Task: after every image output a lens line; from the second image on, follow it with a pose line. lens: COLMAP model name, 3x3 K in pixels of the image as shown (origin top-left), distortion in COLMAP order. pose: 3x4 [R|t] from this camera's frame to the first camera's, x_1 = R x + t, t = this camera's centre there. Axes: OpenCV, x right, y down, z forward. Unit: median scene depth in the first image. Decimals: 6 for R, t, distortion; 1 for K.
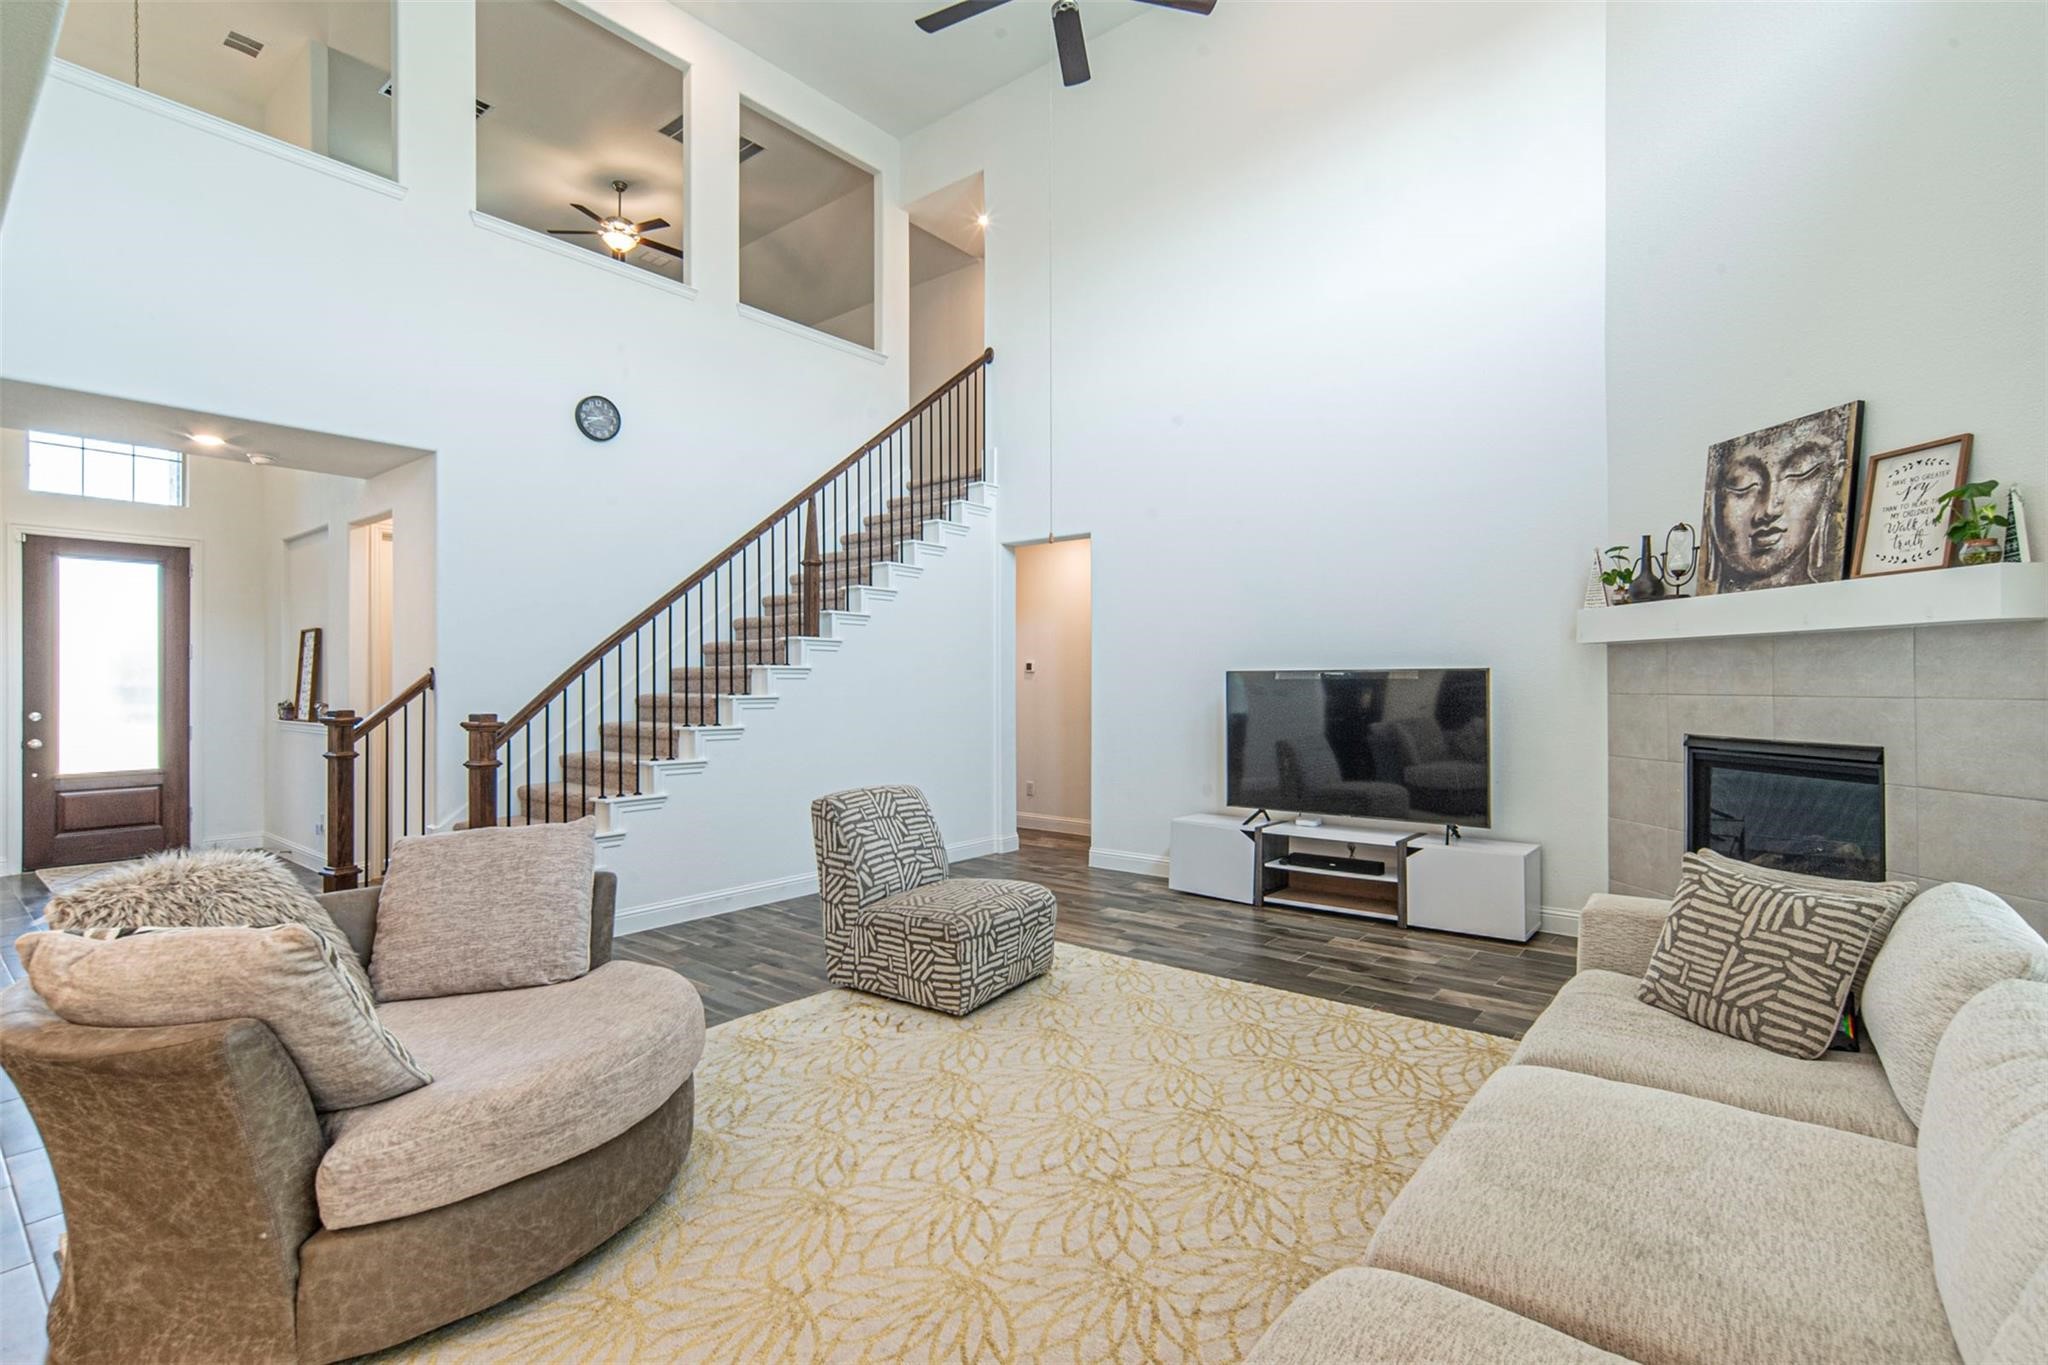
lens RADIAL K [[956.8, 0, 1025.3], [0, 956.8, 683.6], [0, 0, 1]] dist [-0.005613, -0.000048]
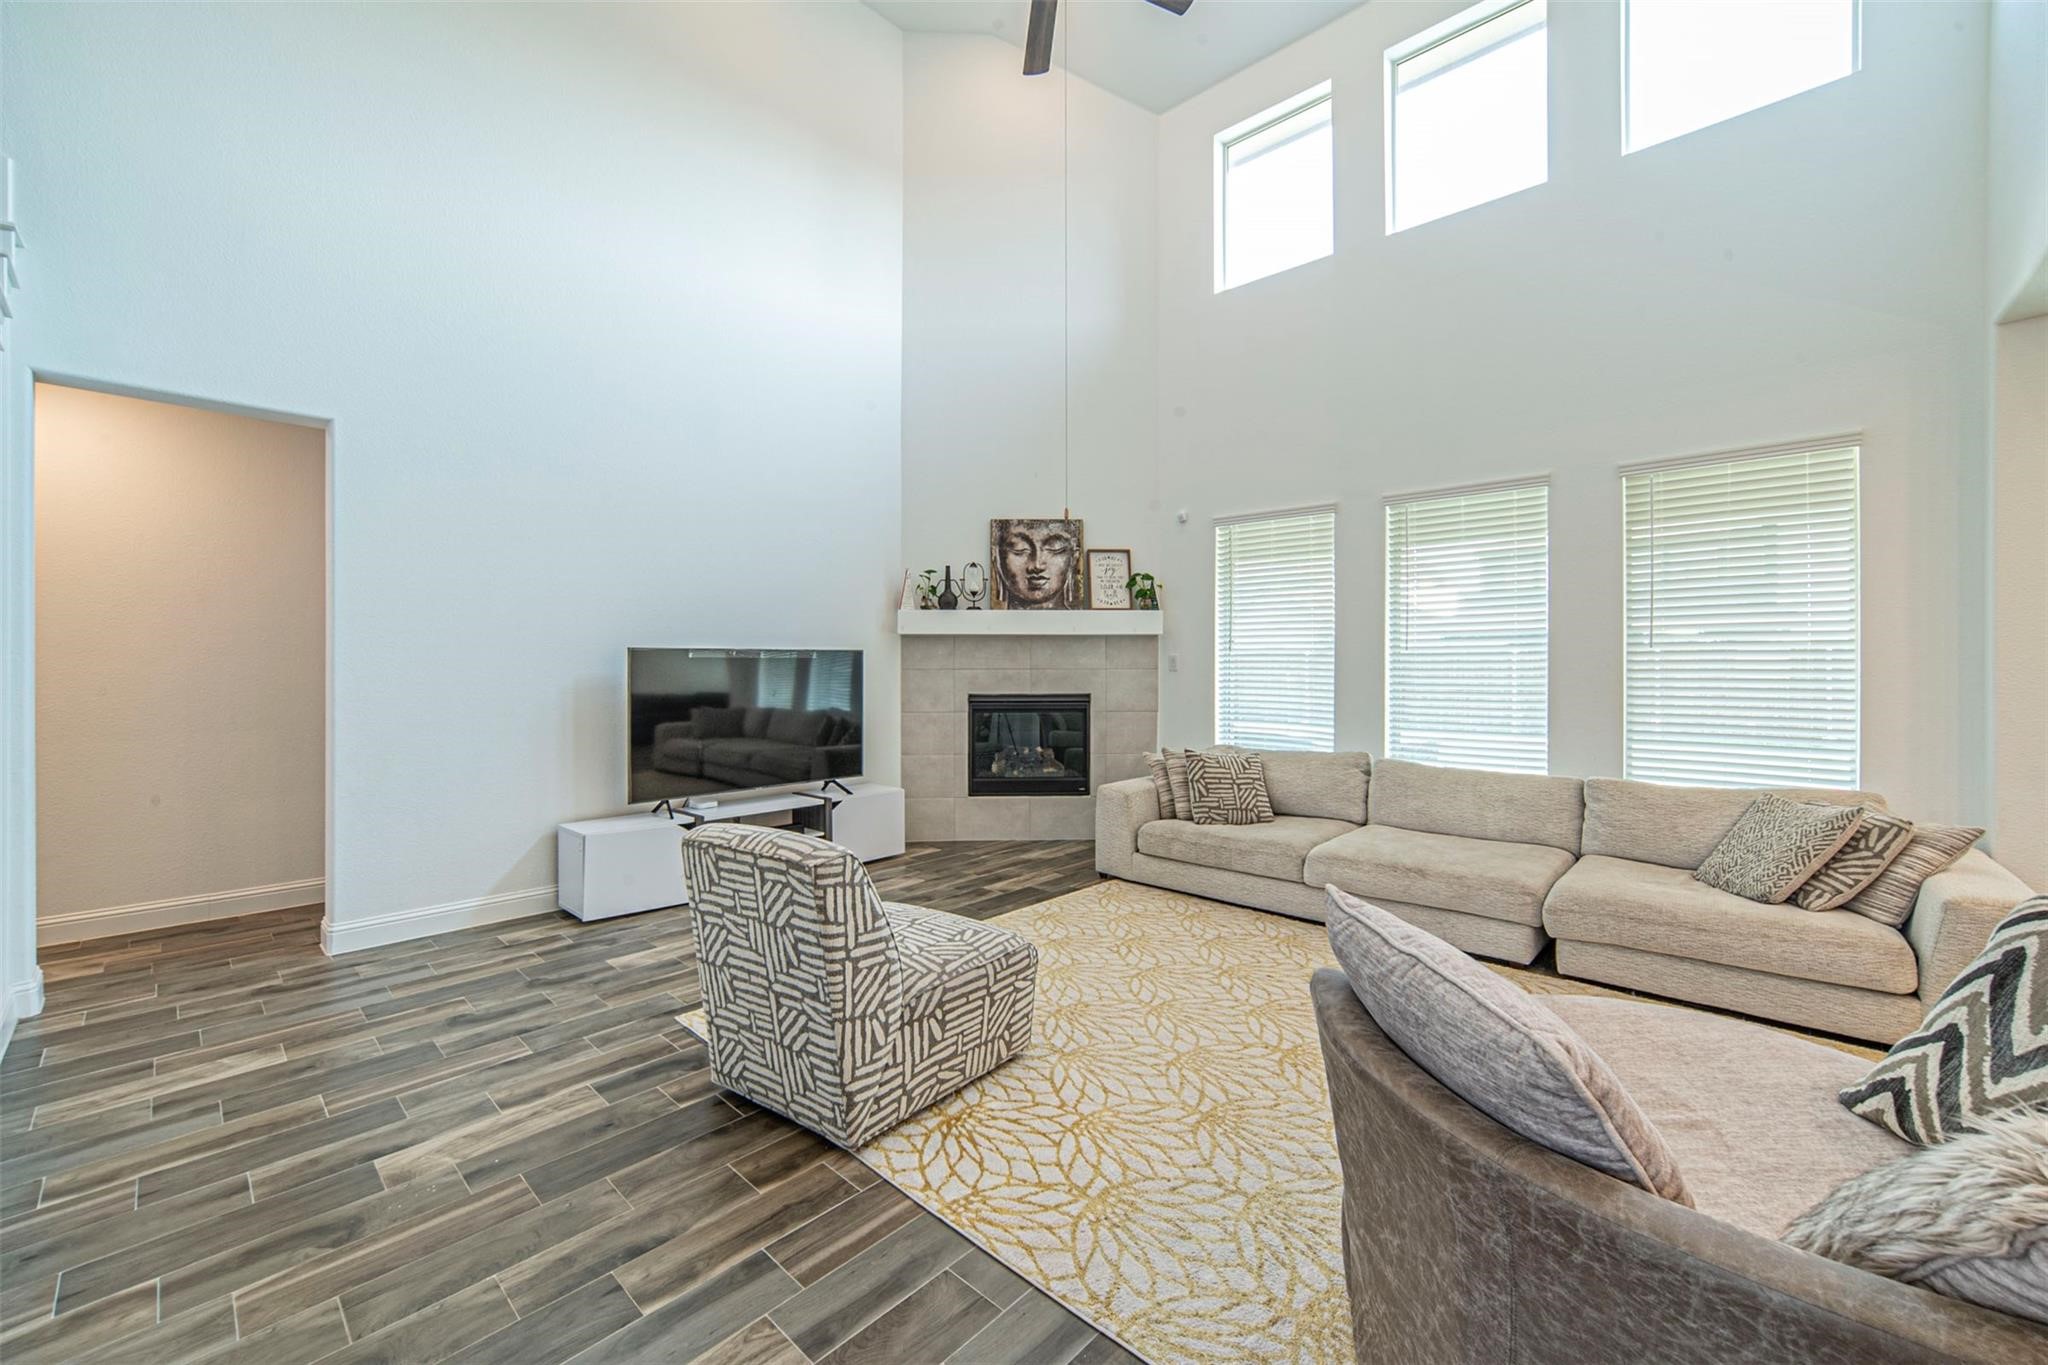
lens RADIAL K [[828.9, 0, 1024.6], [0, 828.9, 667.8], [0, 0, 1]] dist [0.000749, 0.000032]
pose [[0.059963, -0.004733, 0.998189, -0.758691], [0.000120, 0.999989, 0.004734, 0.002776], [-0.998201, -0.000164, 0.059962, 0.900561]]
